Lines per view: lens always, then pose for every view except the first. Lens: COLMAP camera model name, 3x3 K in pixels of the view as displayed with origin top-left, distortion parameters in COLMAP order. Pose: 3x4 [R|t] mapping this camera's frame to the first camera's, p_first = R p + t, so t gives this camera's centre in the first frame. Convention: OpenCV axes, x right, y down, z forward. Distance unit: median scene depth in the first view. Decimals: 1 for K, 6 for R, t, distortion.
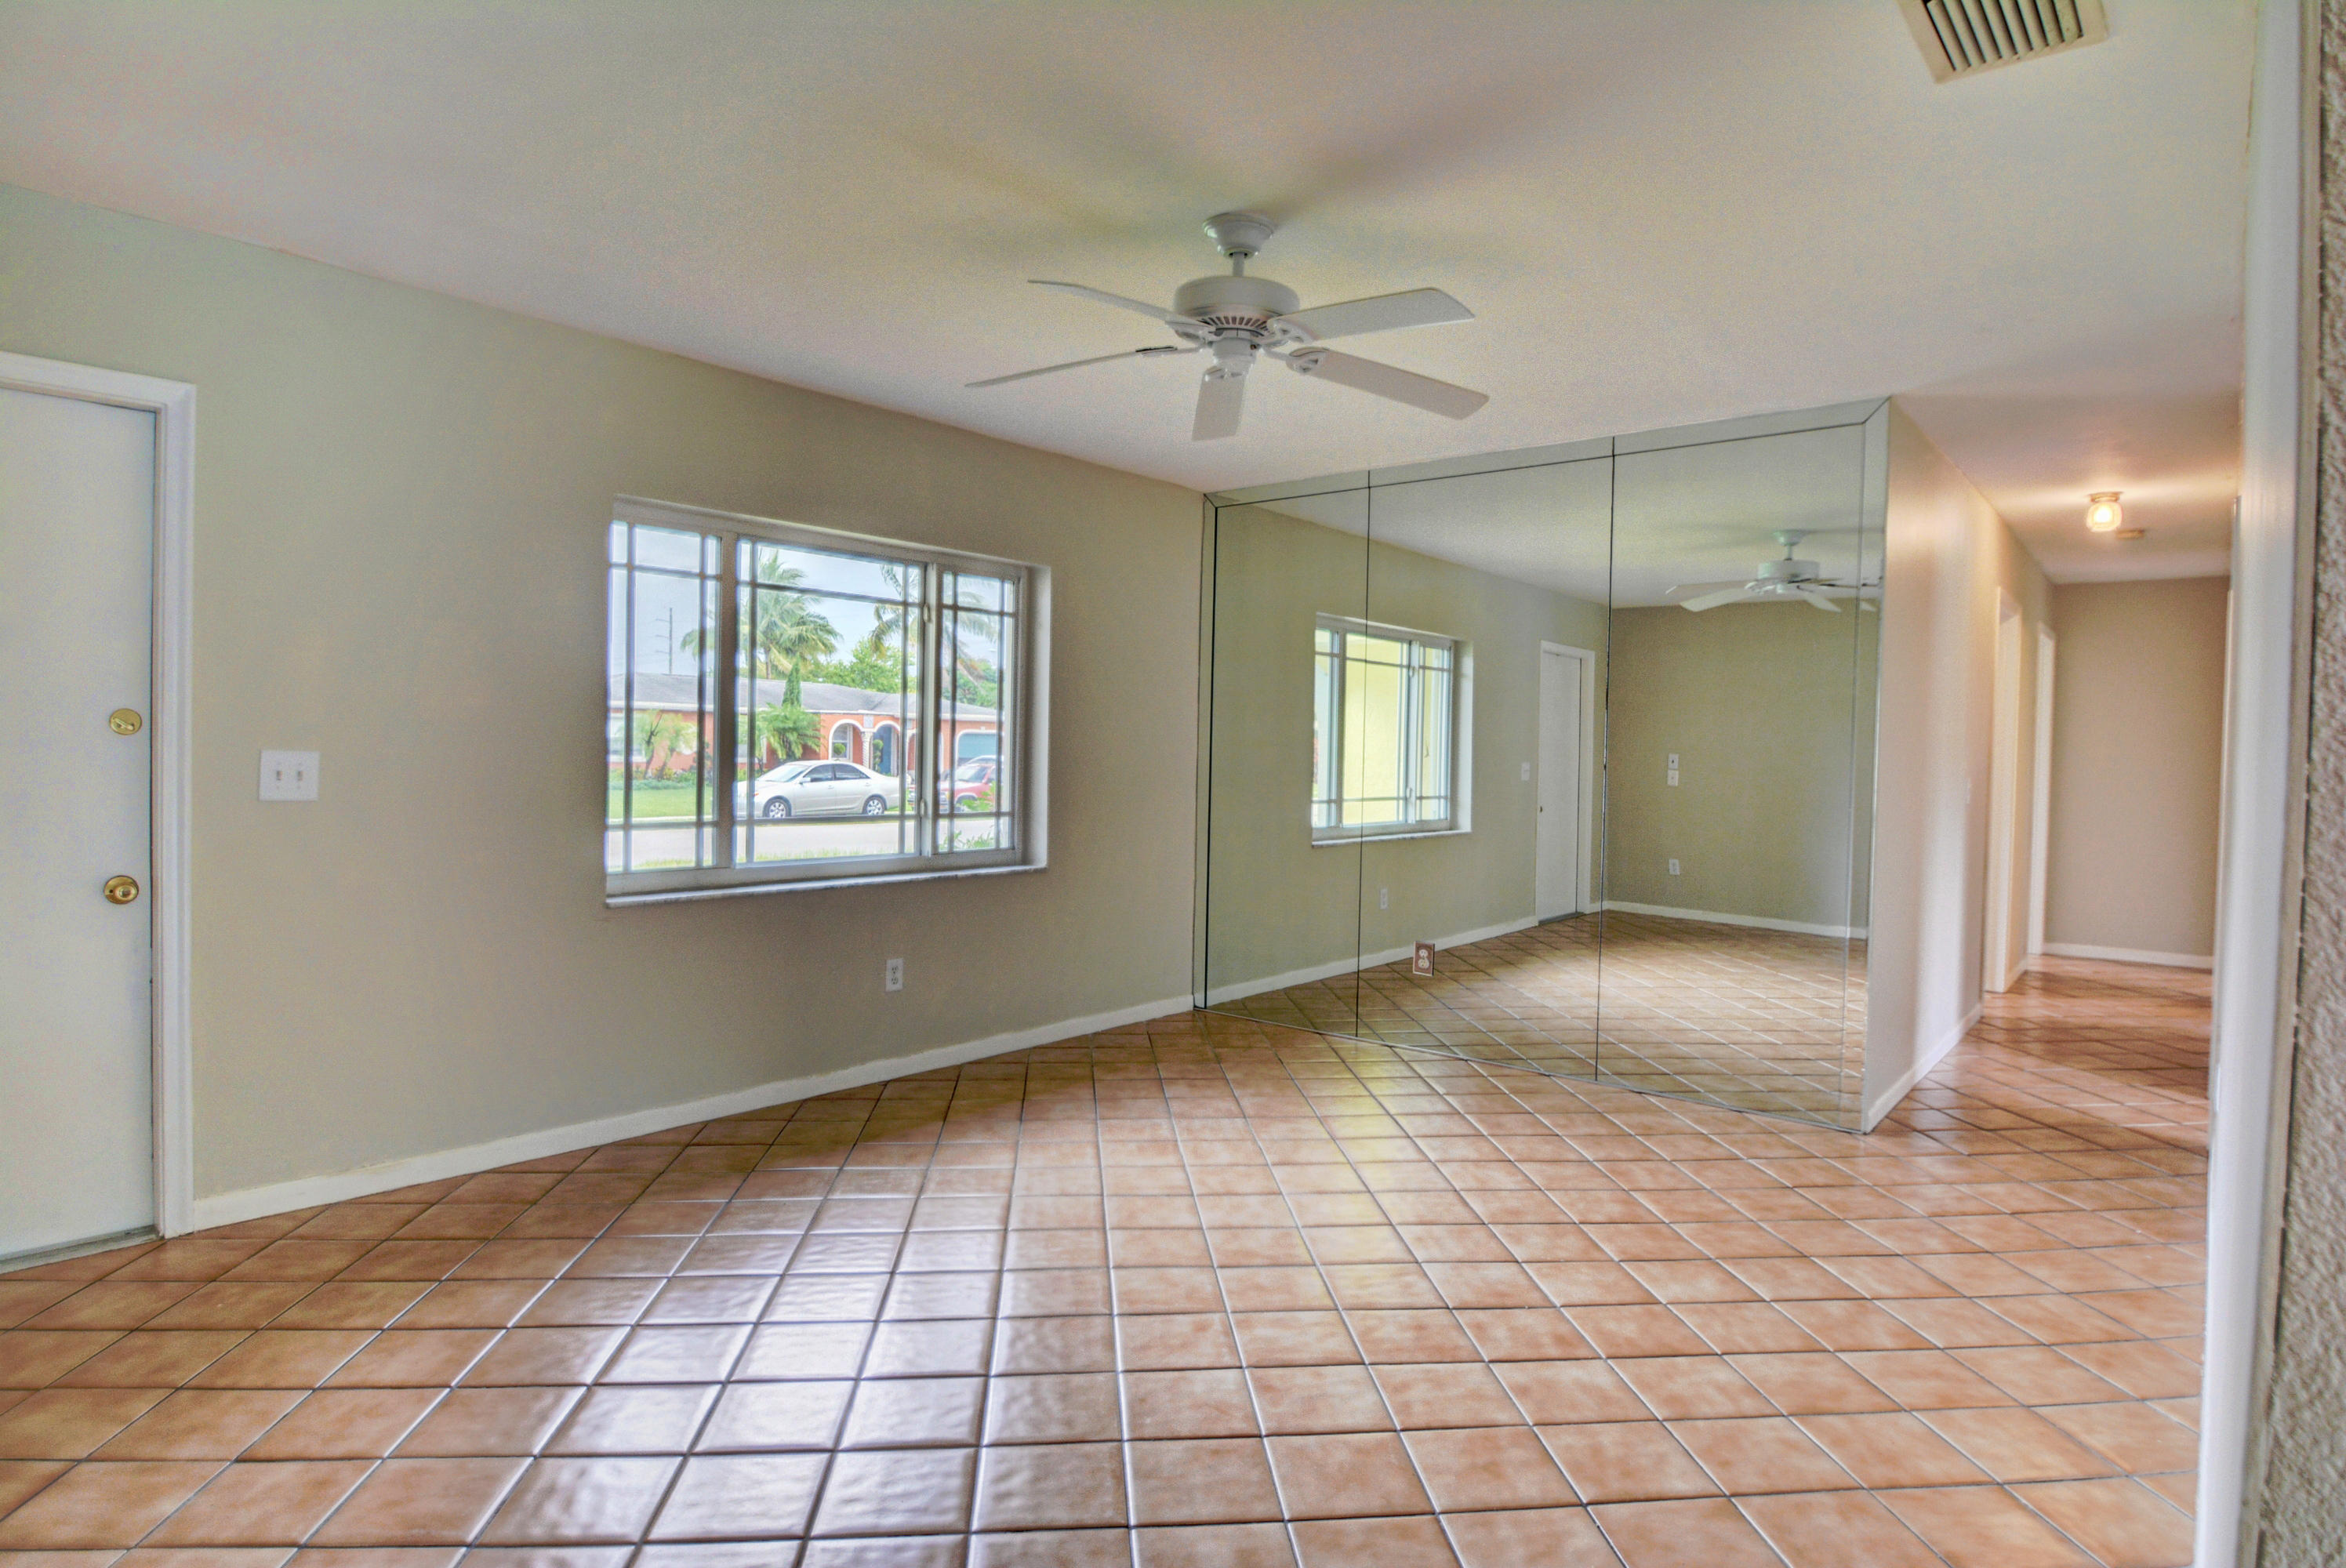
lens RADIAL K [[1273.6, 0, 1188.4], [0, 1273.6, 776.6], [0, 0, 1]] dist [-0.006711, -0.016698]
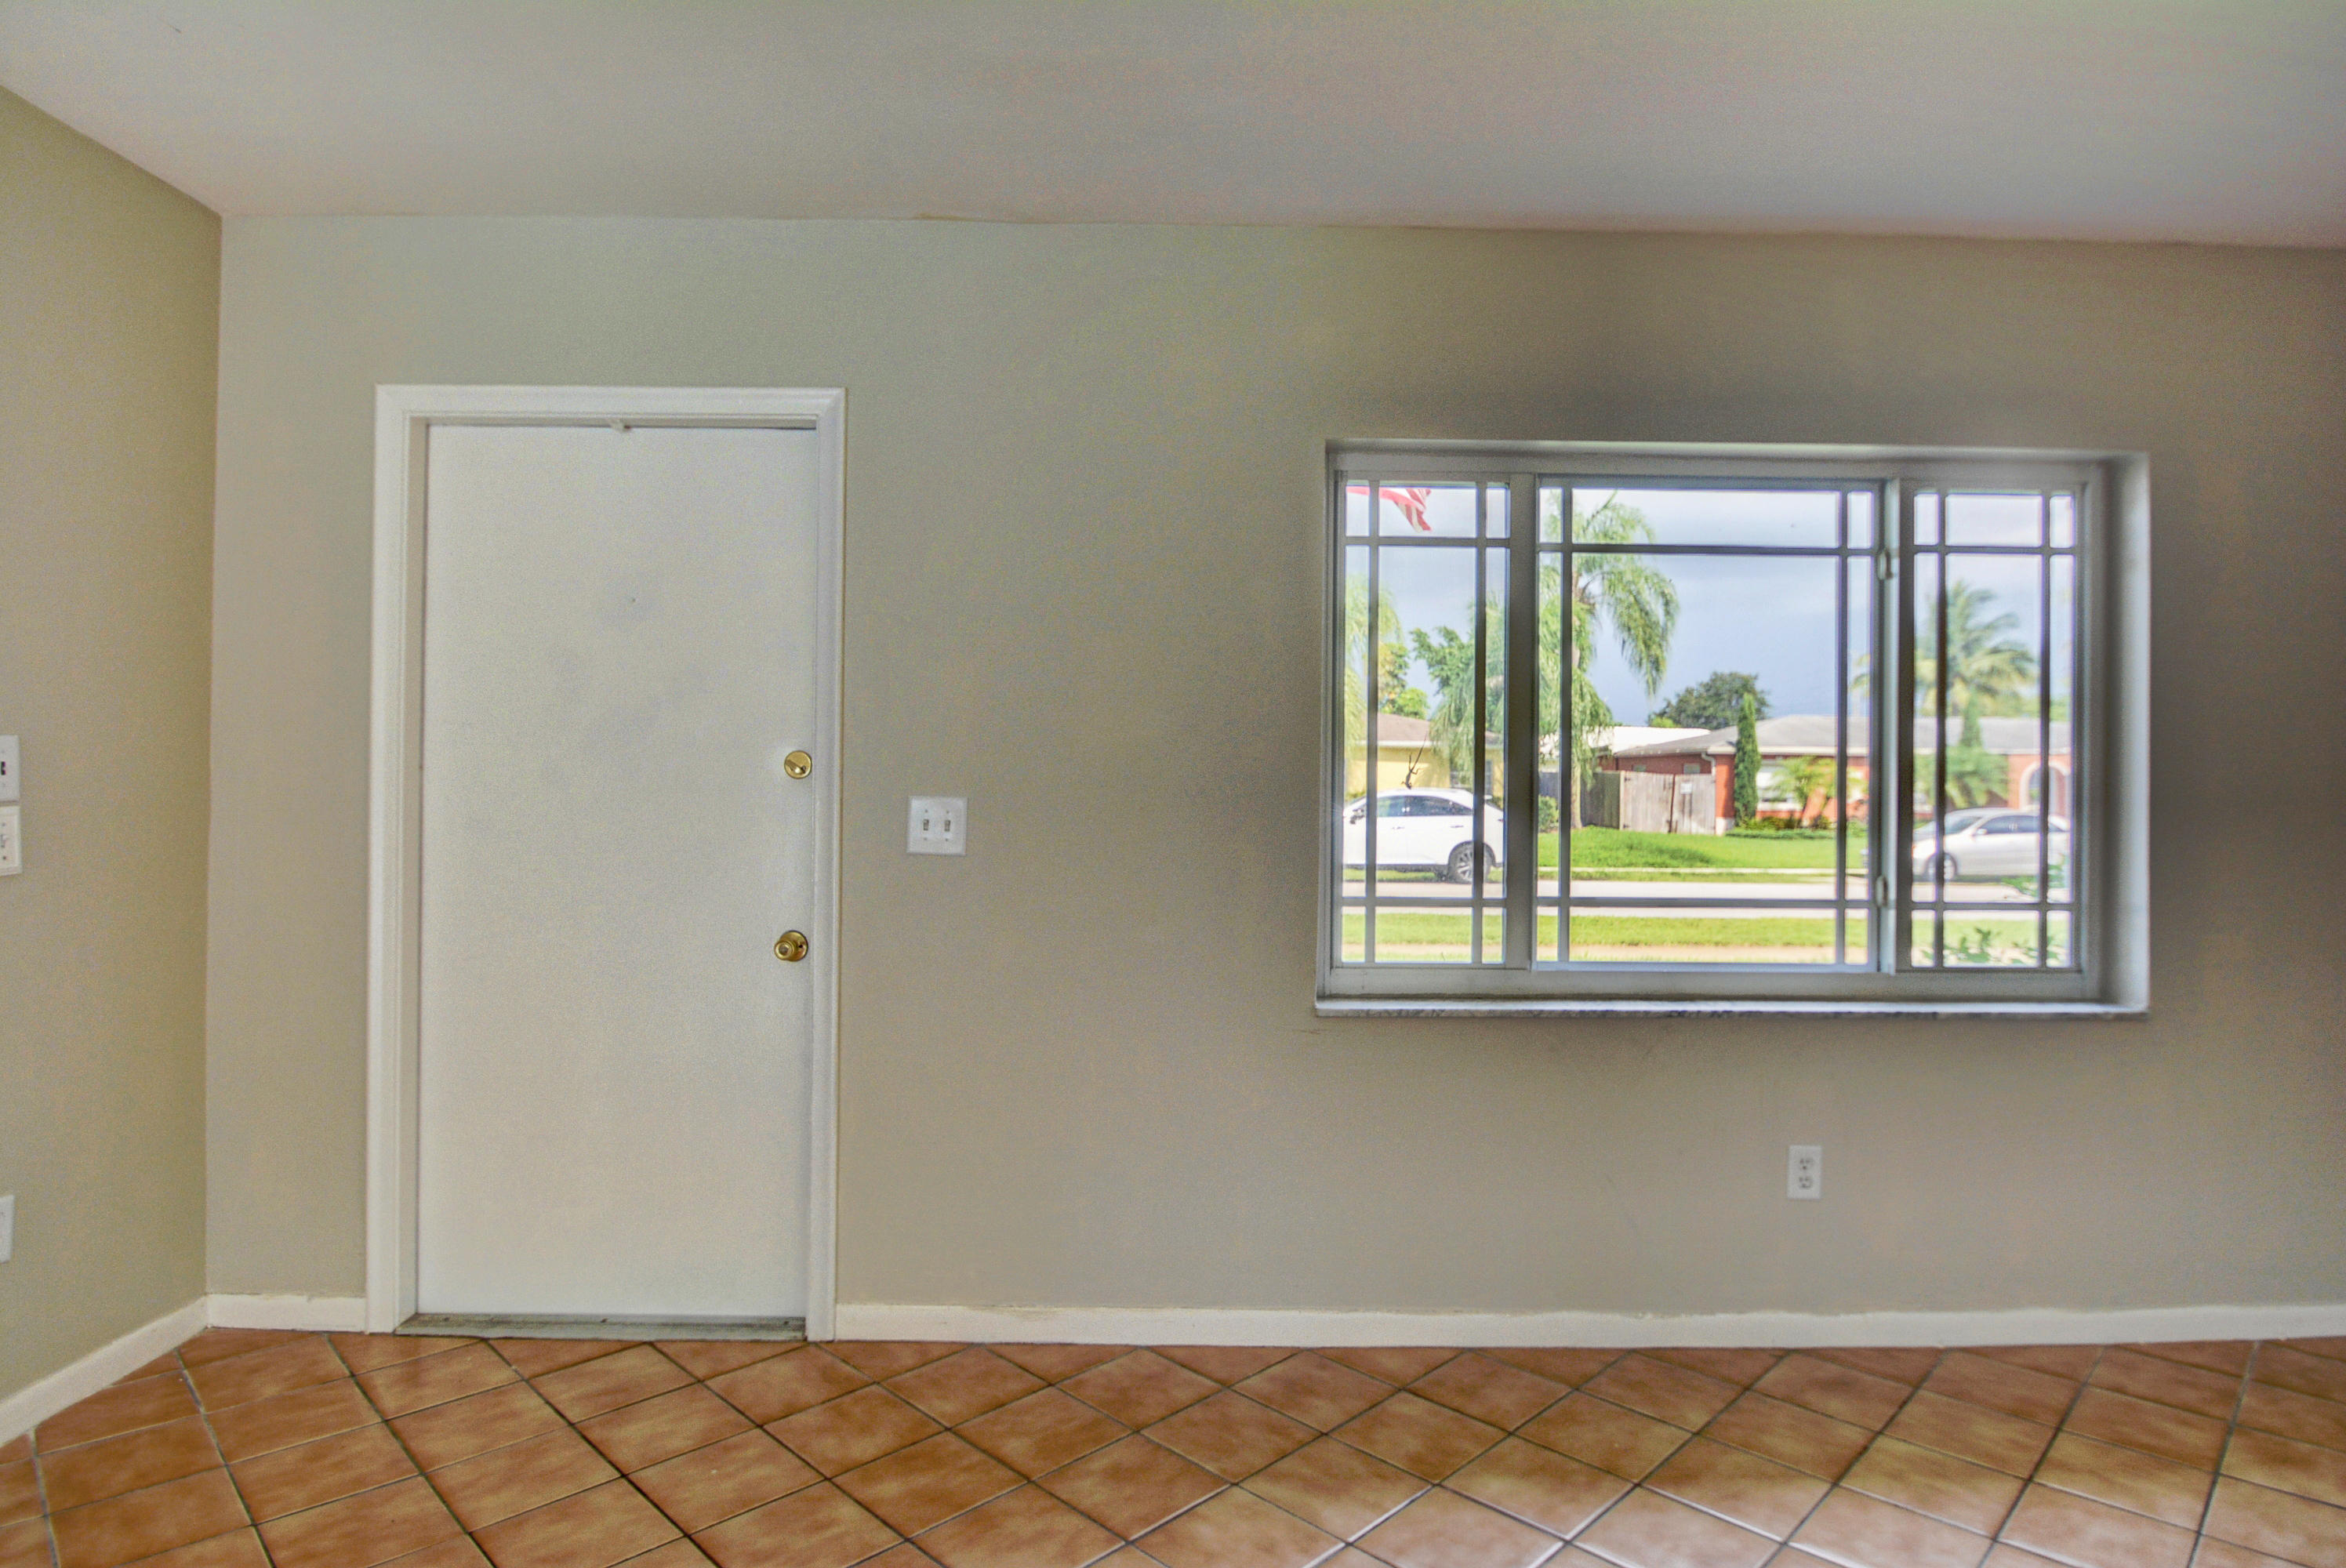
lens RADIAL K [[1273.6, 0, 1188.4], [0, 1273.6, 776.6], [0, 0, 1]] dist [-0.006711, -0.016698]
pose [[0.646861, -0.015784, -0.762445, 0.038785], [-0.013002, 0.999412, -0.031720, -0.006090], [0.762497, 0.030432, 0.646276, 0.410431]]
